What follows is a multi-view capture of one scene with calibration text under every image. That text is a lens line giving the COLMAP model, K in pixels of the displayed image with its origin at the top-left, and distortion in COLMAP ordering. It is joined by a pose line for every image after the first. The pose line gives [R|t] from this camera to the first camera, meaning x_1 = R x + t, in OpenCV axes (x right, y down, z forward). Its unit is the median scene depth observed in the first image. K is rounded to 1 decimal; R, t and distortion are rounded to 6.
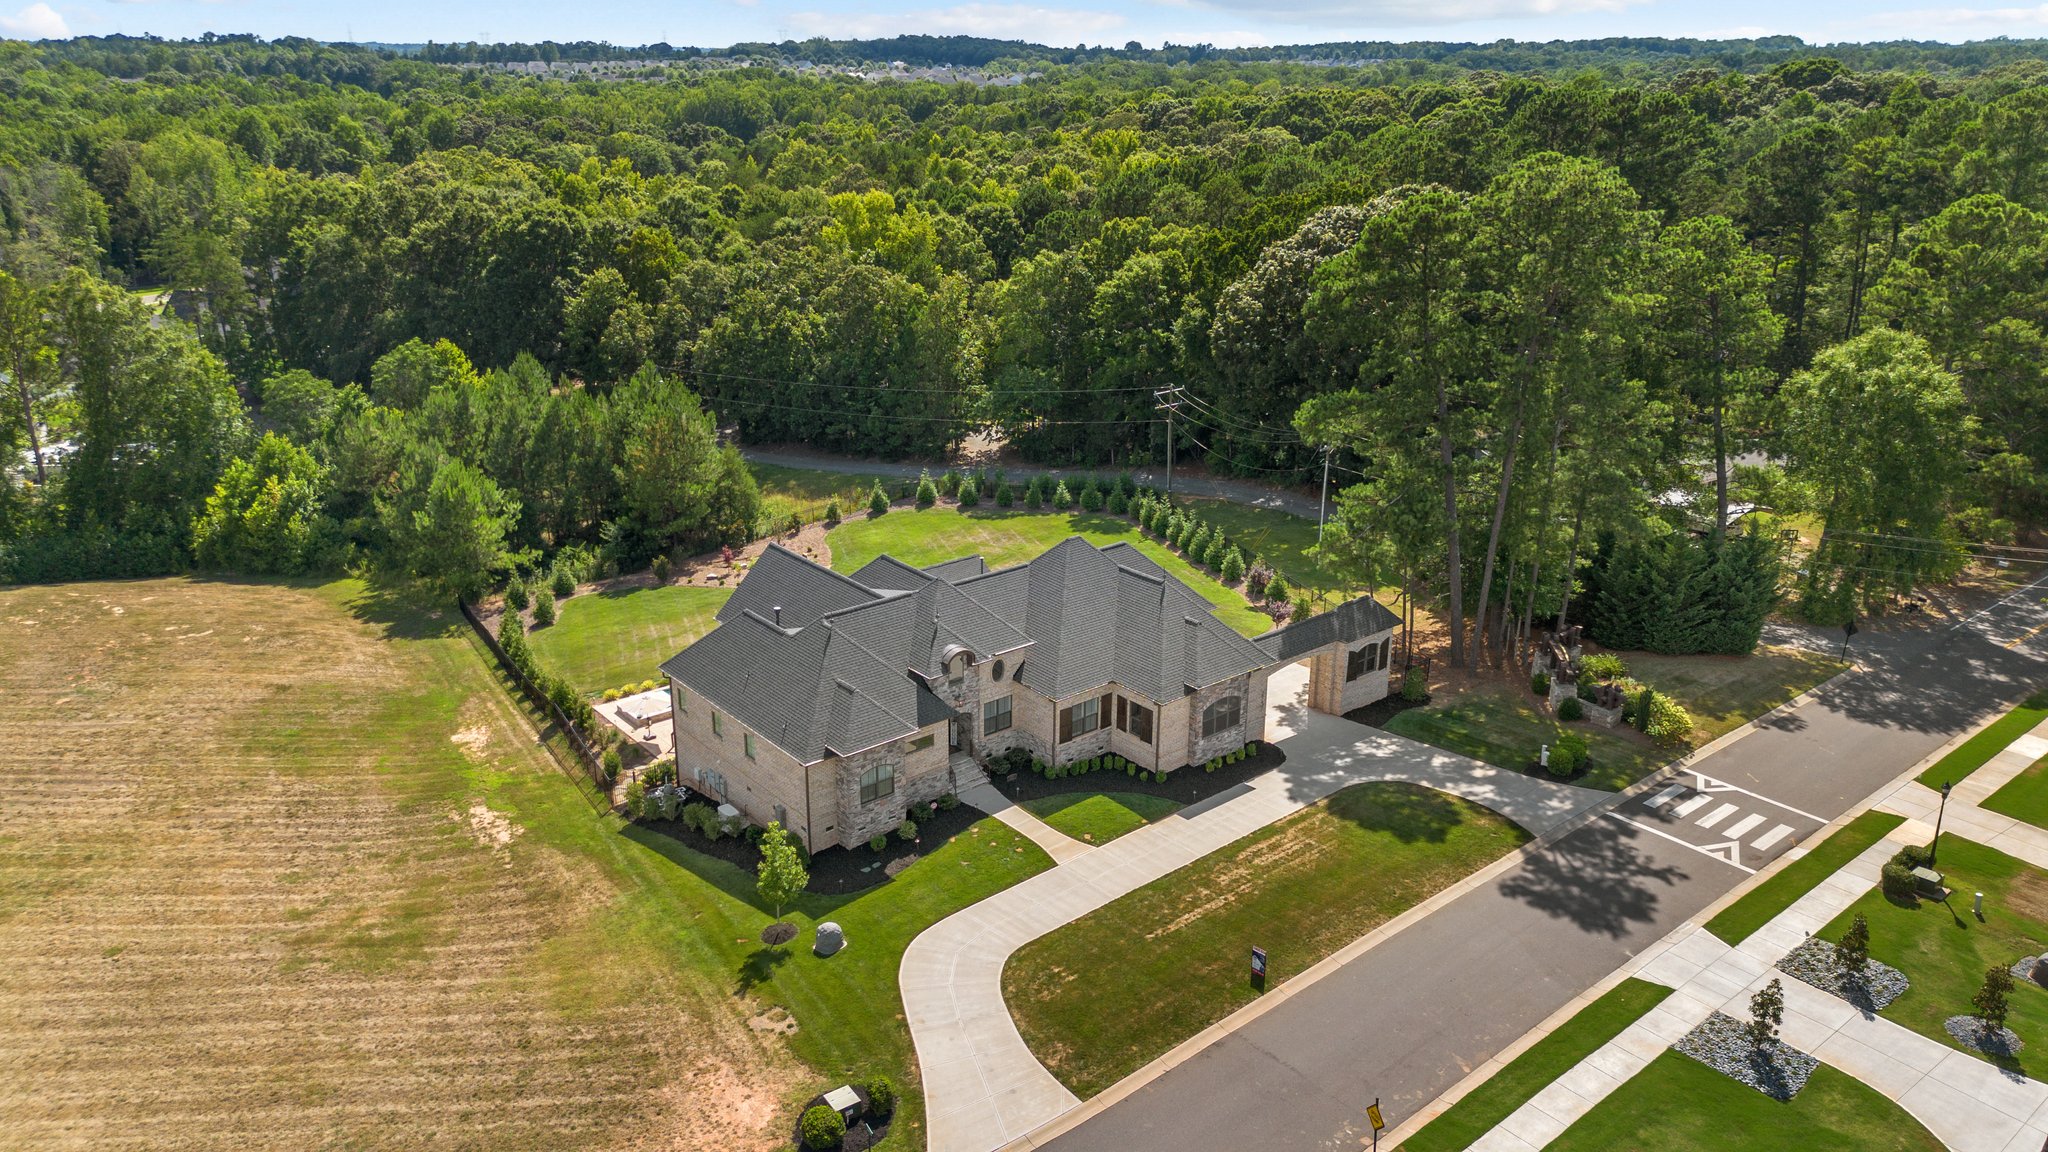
lens RADIAL K [[1433.4, 0, 1022.1], [0, 1433.4, 623.7], [0, 0, 1]] dist [0.094610, -0.095964]
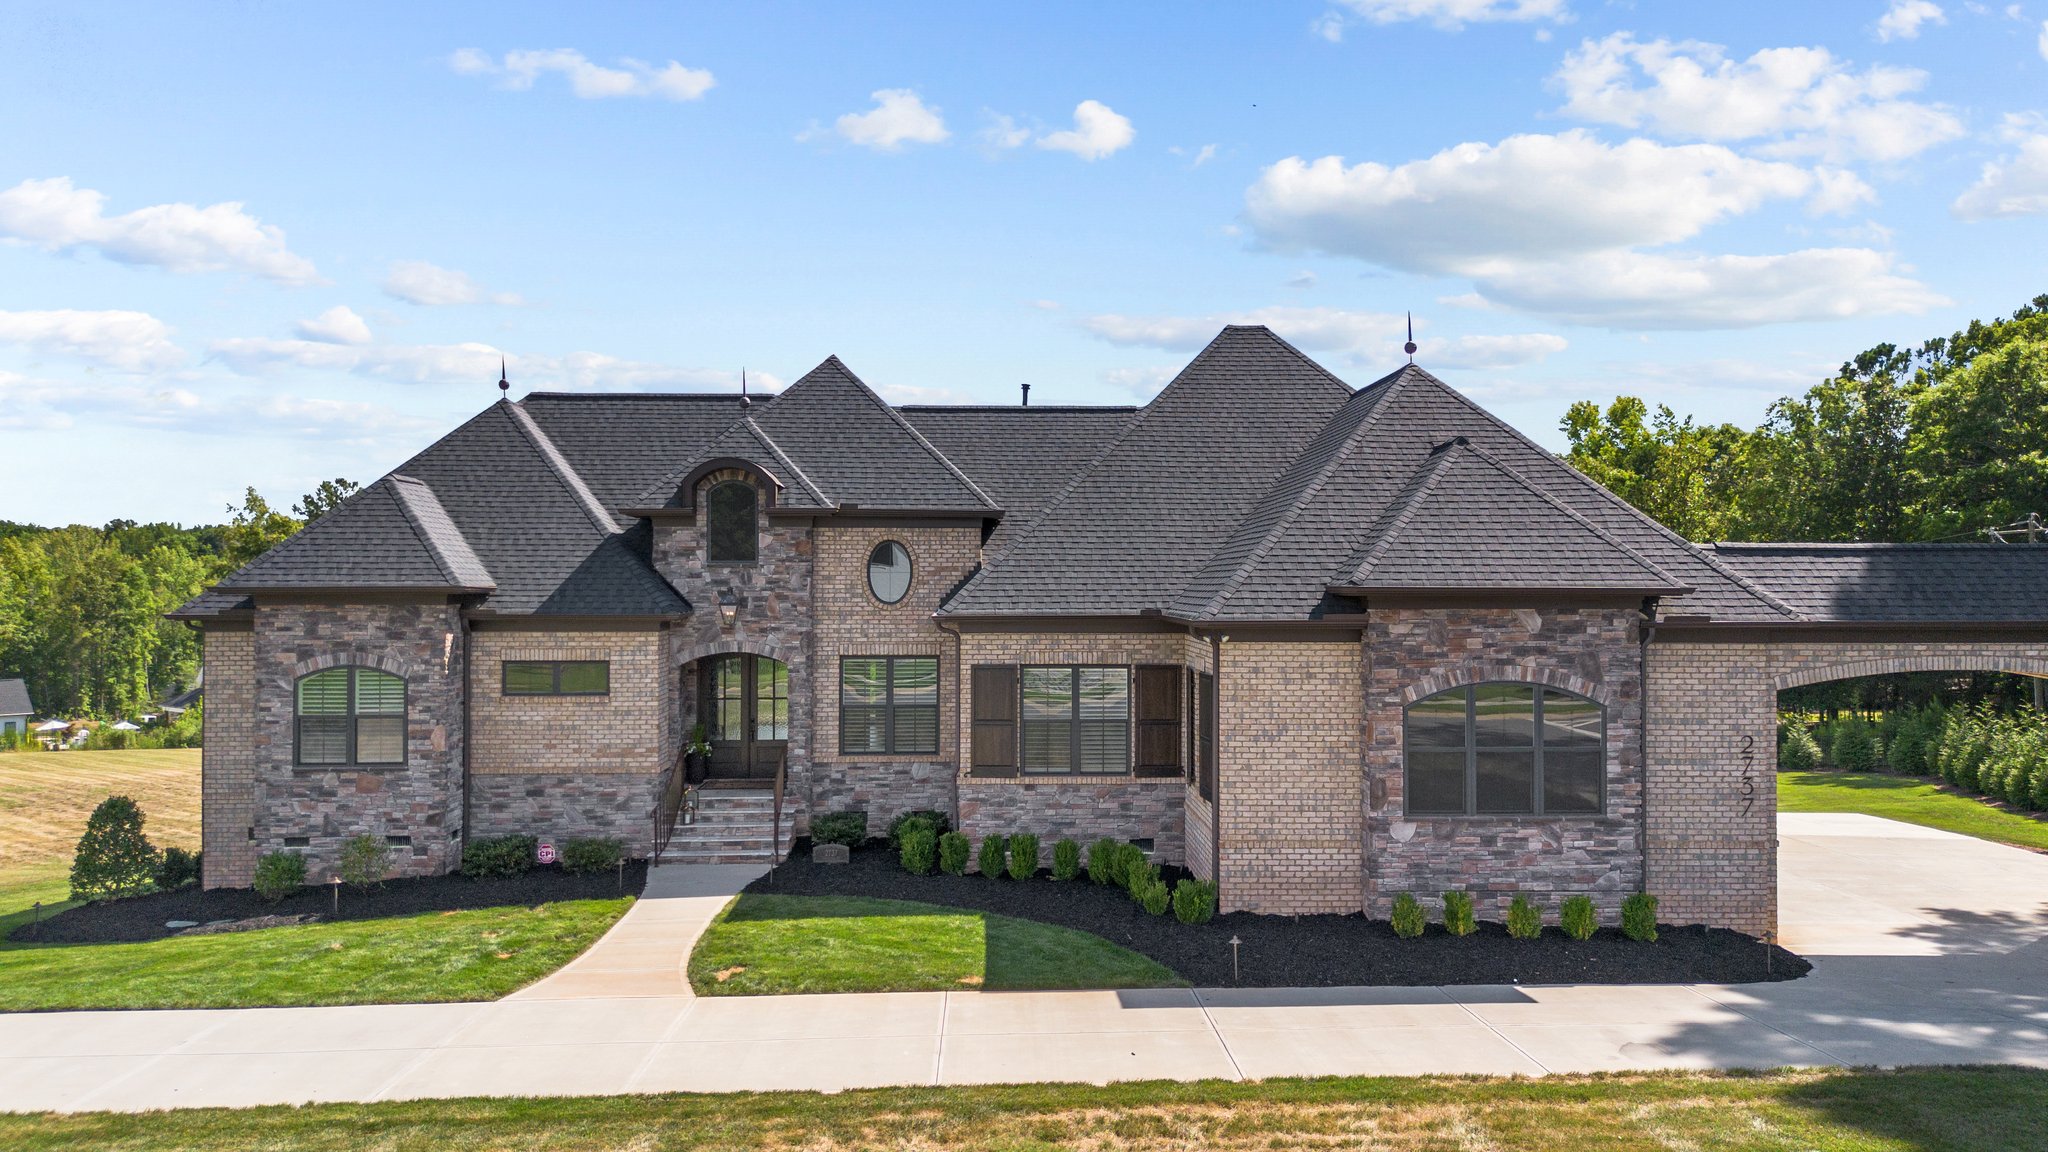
lens RADIAL K [[1459.8, 0, 1024.0], [0, 1459.8, 576.0], [0, 0, 1]] dist [0.083887, -0.106800]
pose [[0.789347, -0.006283, -0.613915, 0.242016], [-0.222270, 0.929191, -0.295296, 0.137755], [0.572300, 0.369546, 0.732058, 0.741999]]
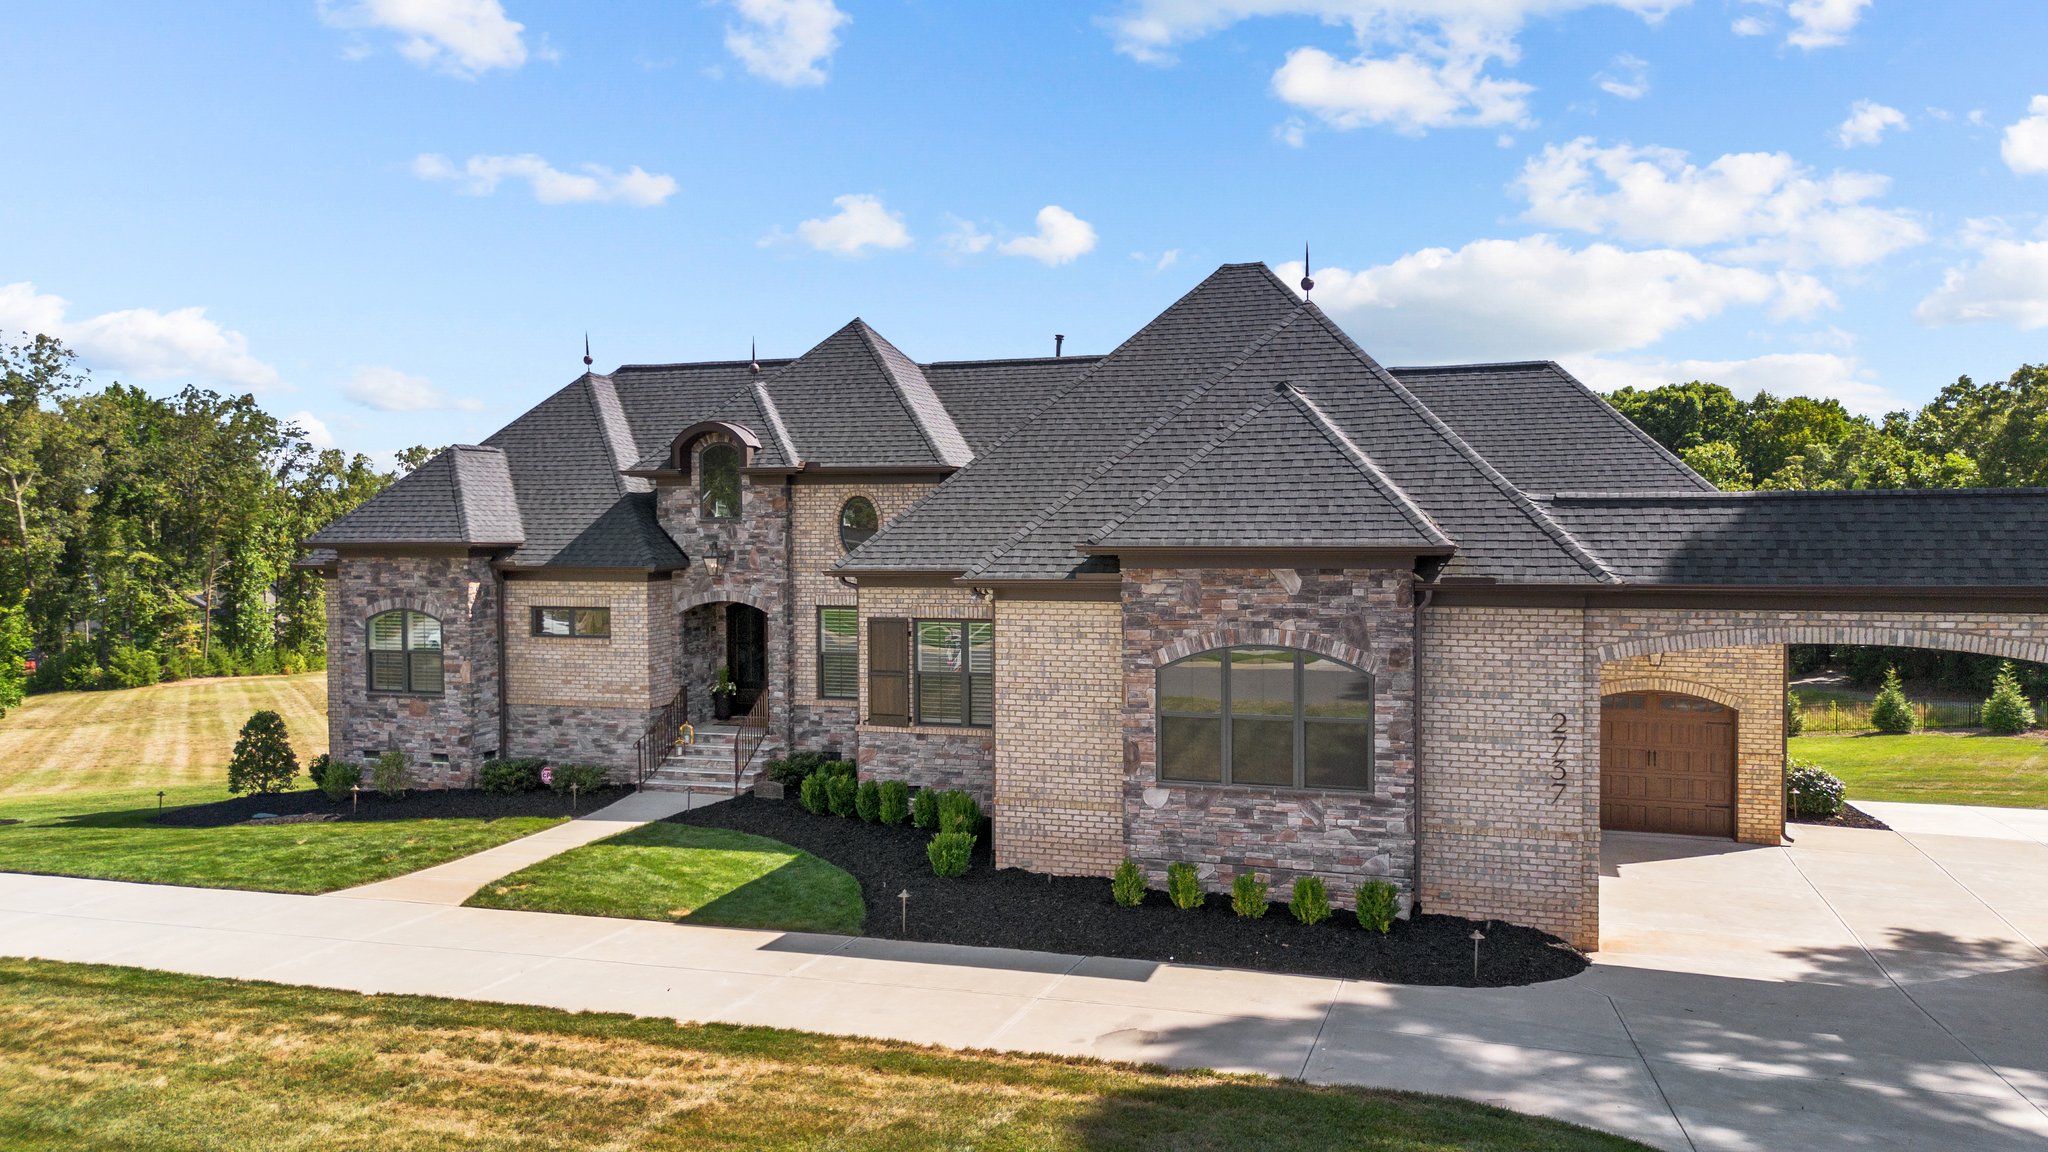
lens RADIAL K [[1459.8, 0, 1024.0], [0, 1459.8, 576.0], [0, 0, 1]] dist [0.083887, -0.106800]
pose [[0.532817, 0.023822, -0.845895, 0.341609], [-0.303092, 0.938660, -0.164479, 0.097124], [0.790089, 0.344021, 0.507354, 0.837280]]
